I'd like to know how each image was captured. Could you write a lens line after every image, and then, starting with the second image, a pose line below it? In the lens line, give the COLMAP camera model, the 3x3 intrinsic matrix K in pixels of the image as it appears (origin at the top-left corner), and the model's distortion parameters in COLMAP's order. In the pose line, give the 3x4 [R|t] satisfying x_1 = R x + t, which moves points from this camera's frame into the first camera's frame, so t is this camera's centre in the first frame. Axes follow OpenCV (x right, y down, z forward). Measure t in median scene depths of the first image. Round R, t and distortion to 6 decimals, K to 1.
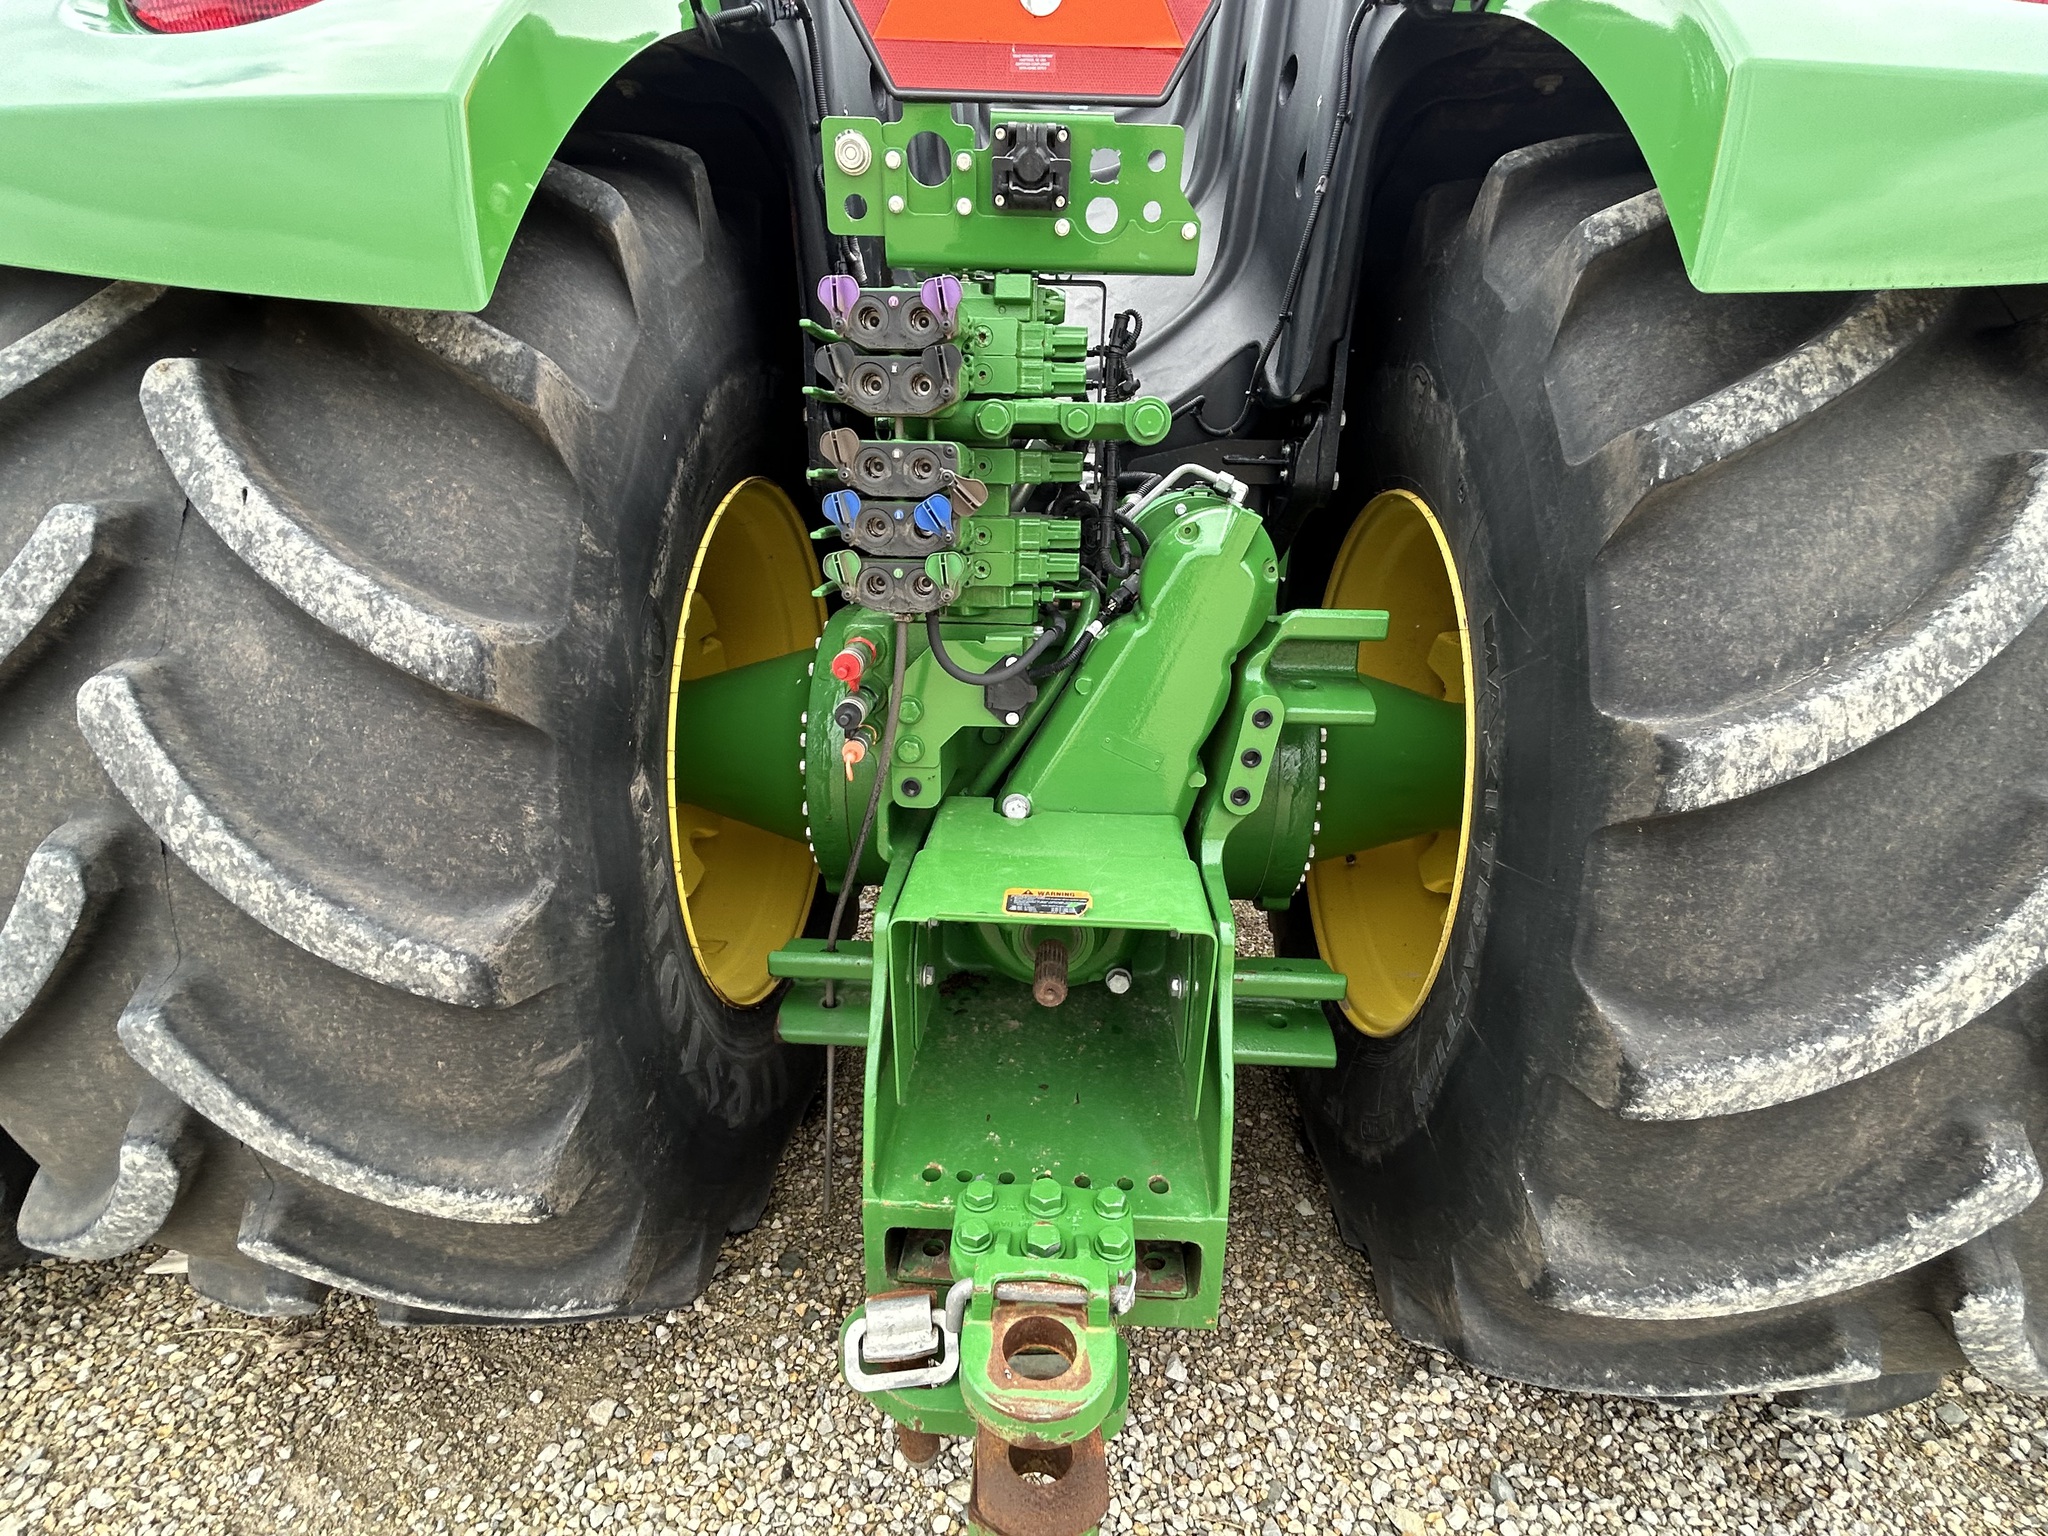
lens RADIAL K [[959.3, 0, 1024.0], [0, 959.3, 768.0], [0, 0, 1]] dist [0.001244, -0.000190]
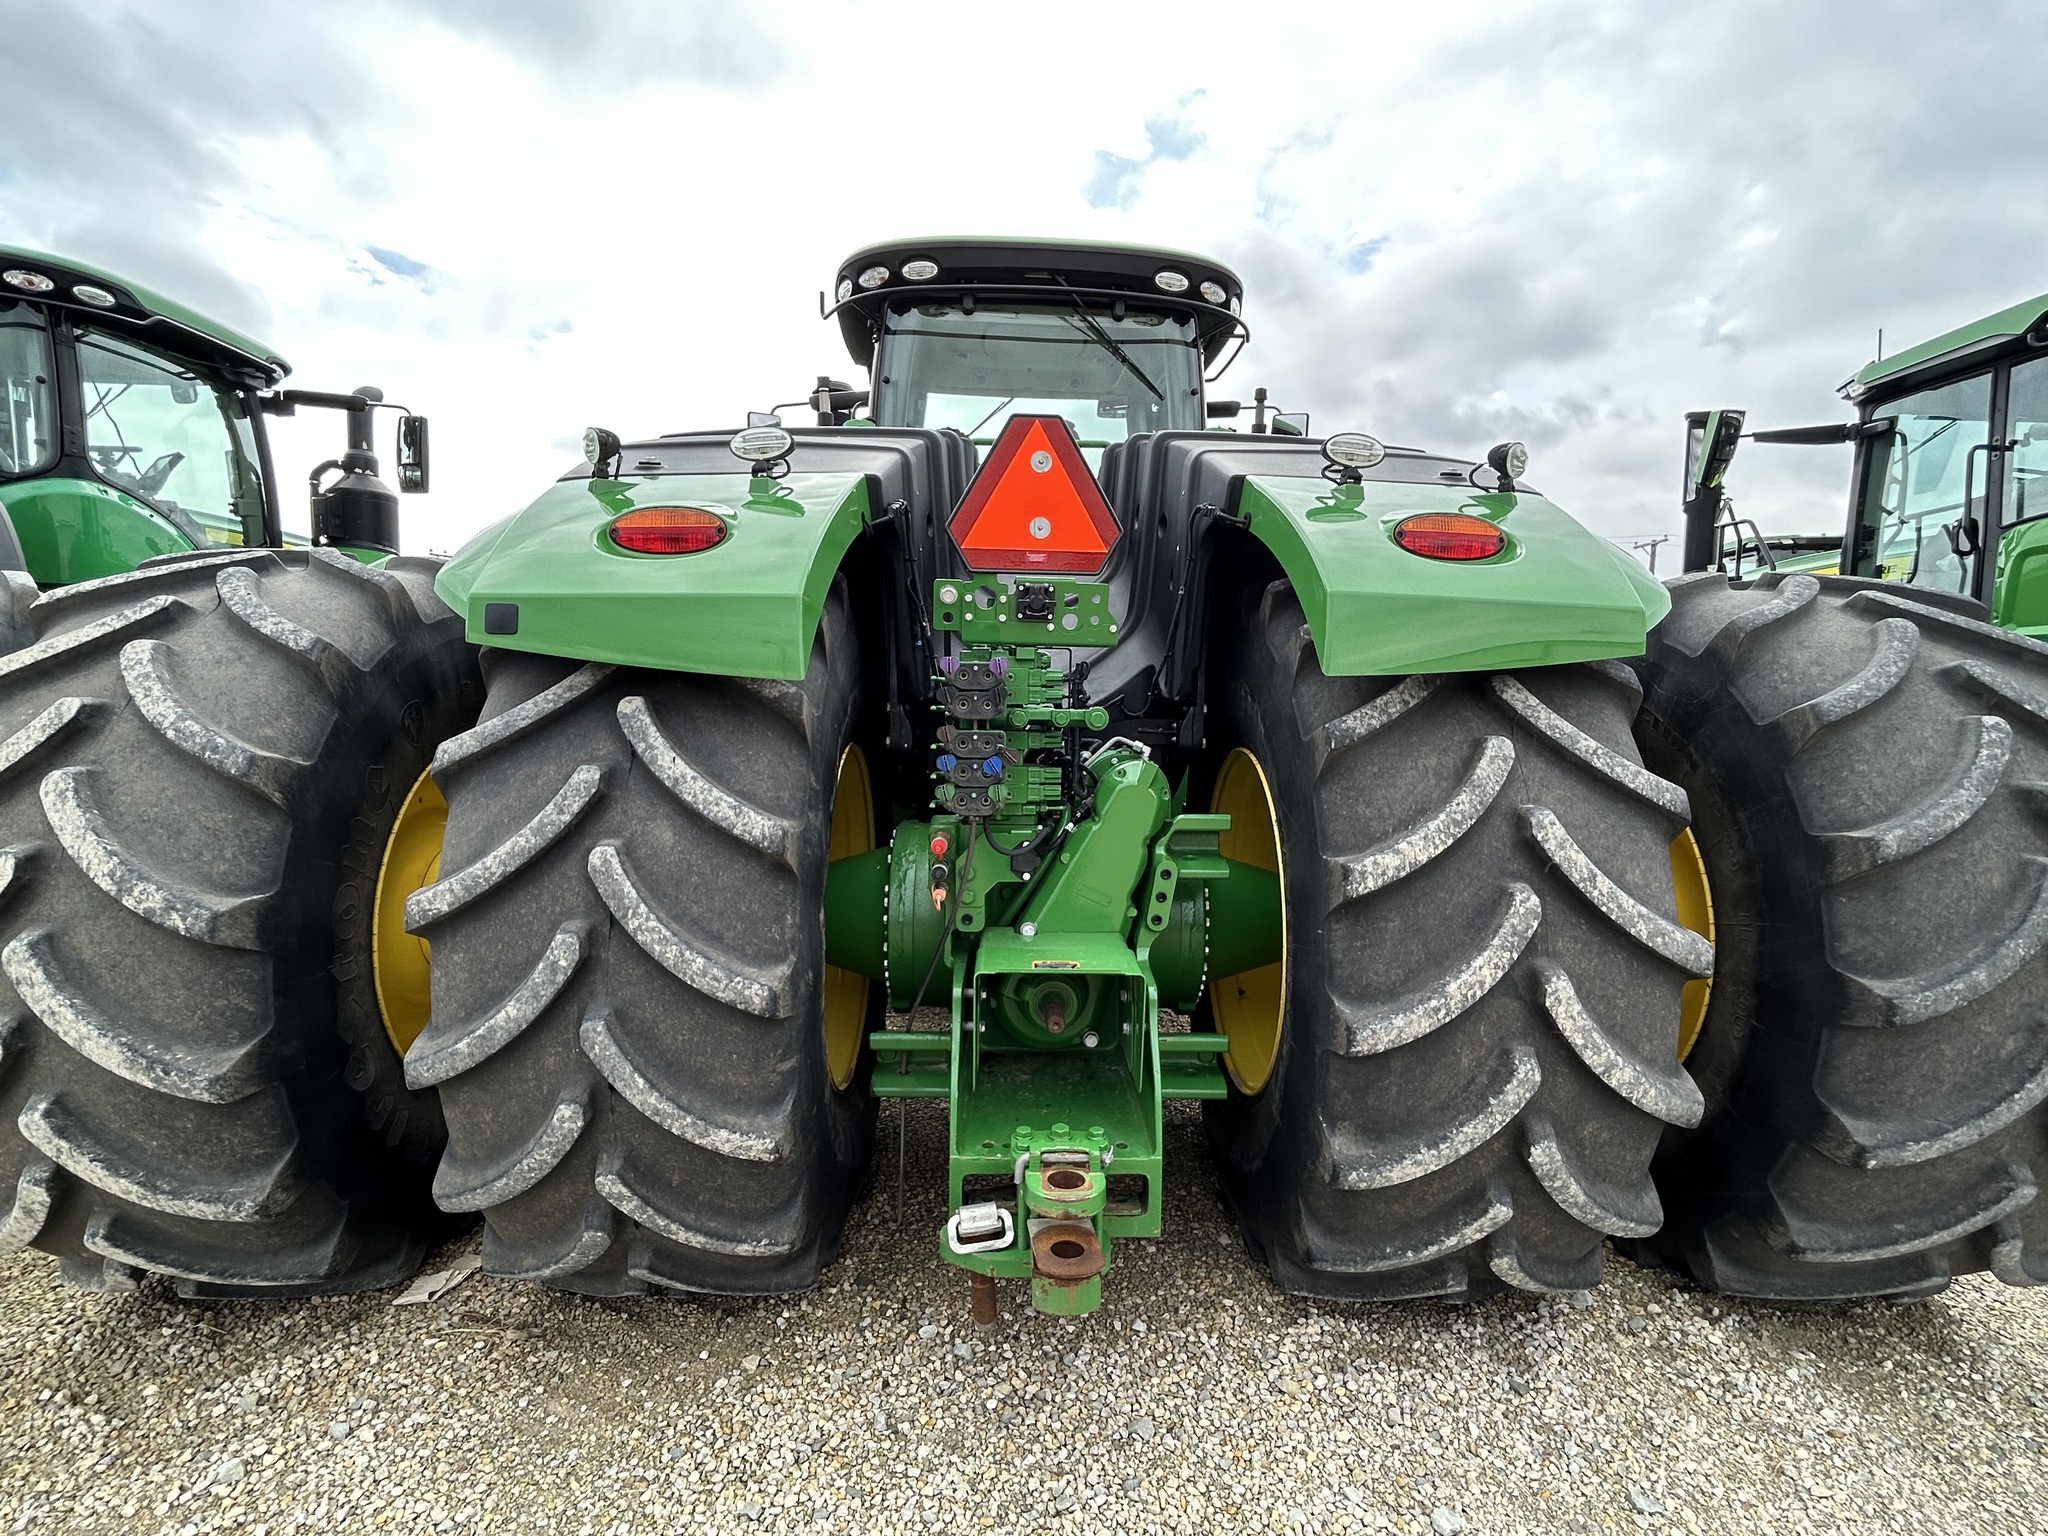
lens RADIAL K [[959.3, 0, 1024.0], [0, 959.3, 768.0], [0, 0, 1]] dist [0.001244, -0.000190]
pose [[0.997428, -0.008159, 0.071216, -0.154970], [0.025259, 0.969780, -0.242669, 0.201248], [-0.067084, 0.243844, 0.967491, -0.834771]]
